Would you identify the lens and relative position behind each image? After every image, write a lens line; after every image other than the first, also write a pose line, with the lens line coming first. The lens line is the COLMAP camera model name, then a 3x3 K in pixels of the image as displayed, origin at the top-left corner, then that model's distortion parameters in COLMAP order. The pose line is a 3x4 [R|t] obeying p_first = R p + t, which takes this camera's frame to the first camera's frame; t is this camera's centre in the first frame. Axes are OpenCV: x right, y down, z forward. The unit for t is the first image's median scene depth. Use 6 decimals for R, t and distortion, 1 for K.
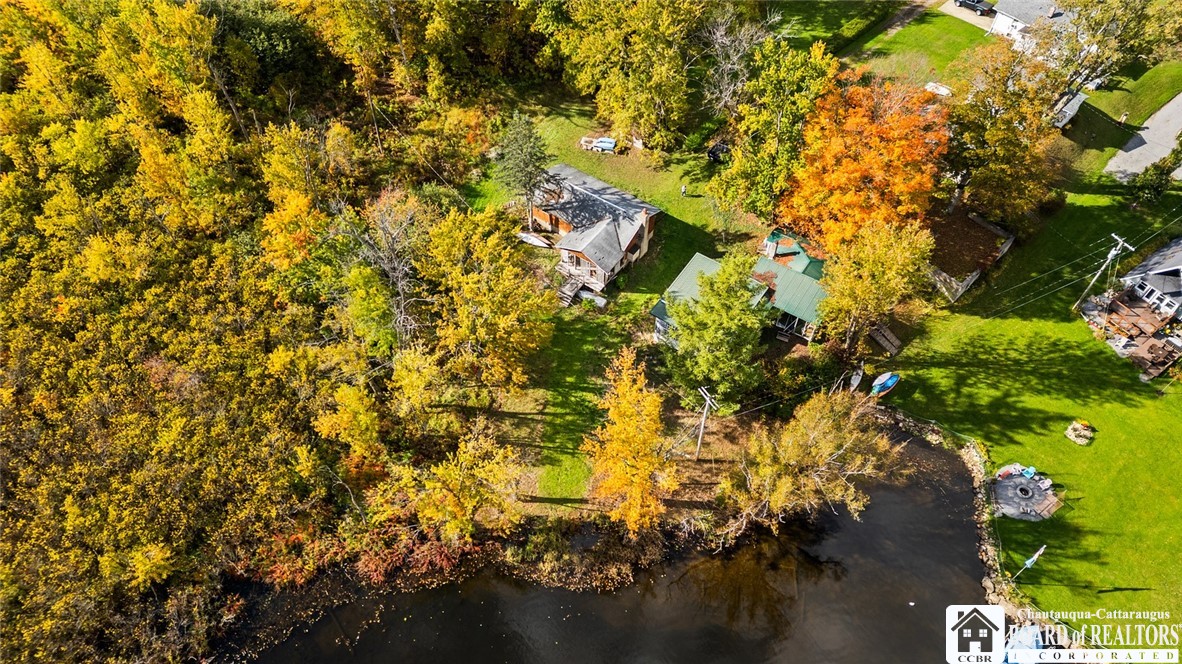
lens RADIAL K [[826.6, 0, 591.0], [0, 826.6, 332.0], [0, 0, 1]] dist [0.088853, -0.092434]
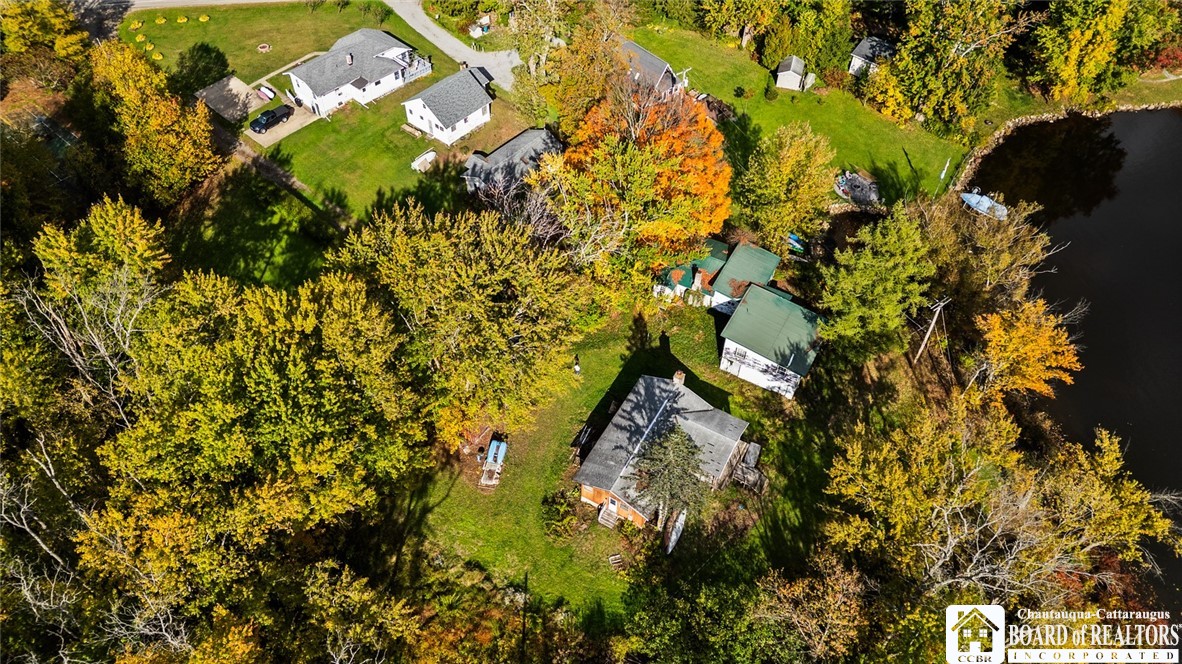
lens RADIAL K [[826.6, 0, 591.0], [0, 826.6, 332.0], [0, 0, 1]] dist [0.088853, -0.092434]
pose [[-0.092944, -0.758780, 0.644682, -0.460626], [0.776180, 0.350326, 0.524230, -0.696030], [-0.623624, 0.549113, 0.556389, 0.544848]]
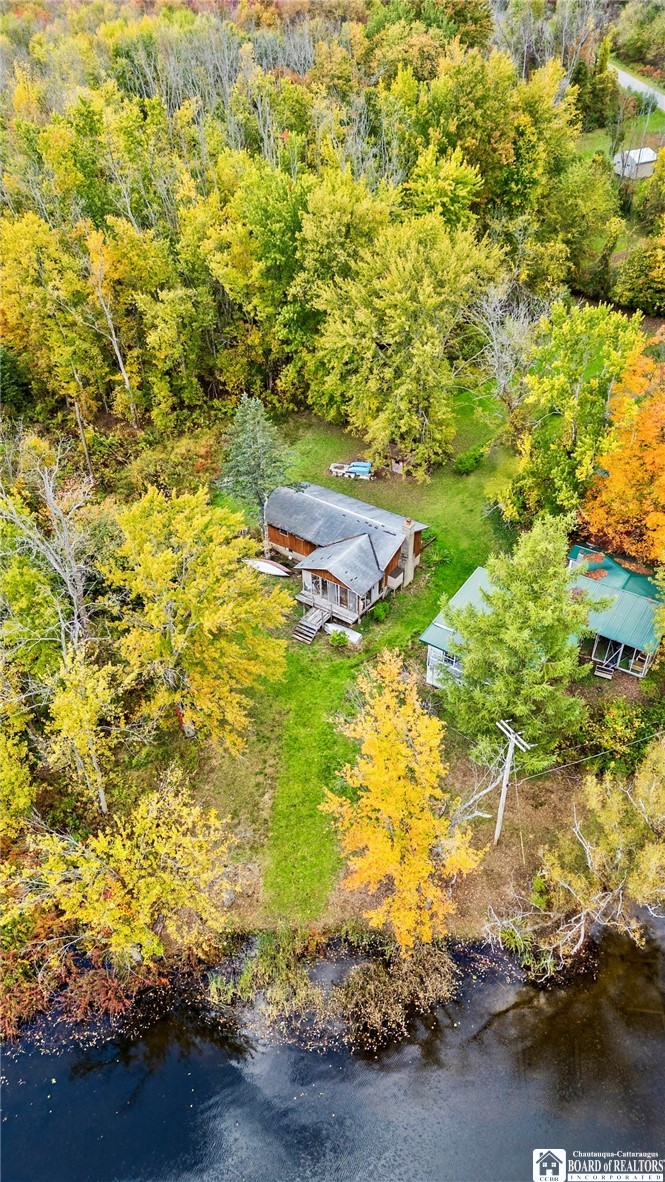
lens RADIAL K [[826.6, 0, 332.5], [0, 826.6, 591.0], [0, 0, 1]] dist [0.088853, -0.092434]
pose [[0.999608, -0.013157, -0.024711, 0.011331], [0.007501, 0.976280, -0.216382, 0.087999], [0.026972, 0.216112, 0.975996, 0.248058]]
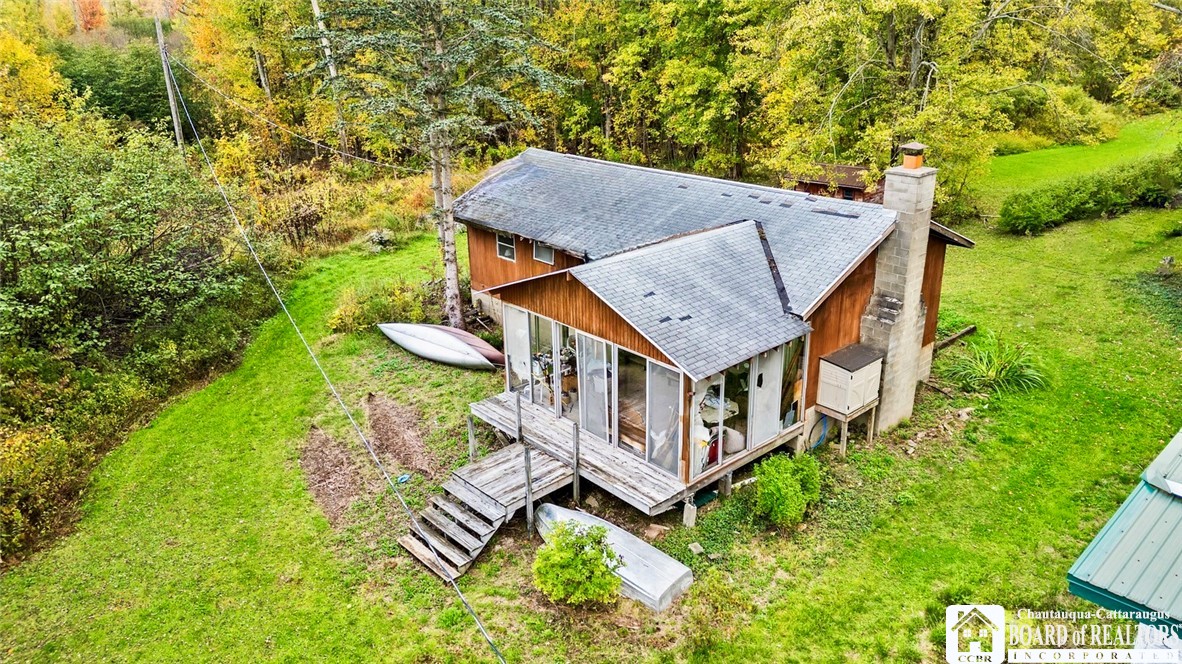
lens RADIAL K [[826.6, 0, 591.0], [0, 826.6, 332.0], [0, 0, 1]] dist [0.088853, -0.092434]
pose [[0.975006, 0.052816, -0.215808, 0.033759], [-0.156239, 0.853586, -0.496971, 0.007666], [0.157963, 0.518268, 0.840504, 0.838179]]
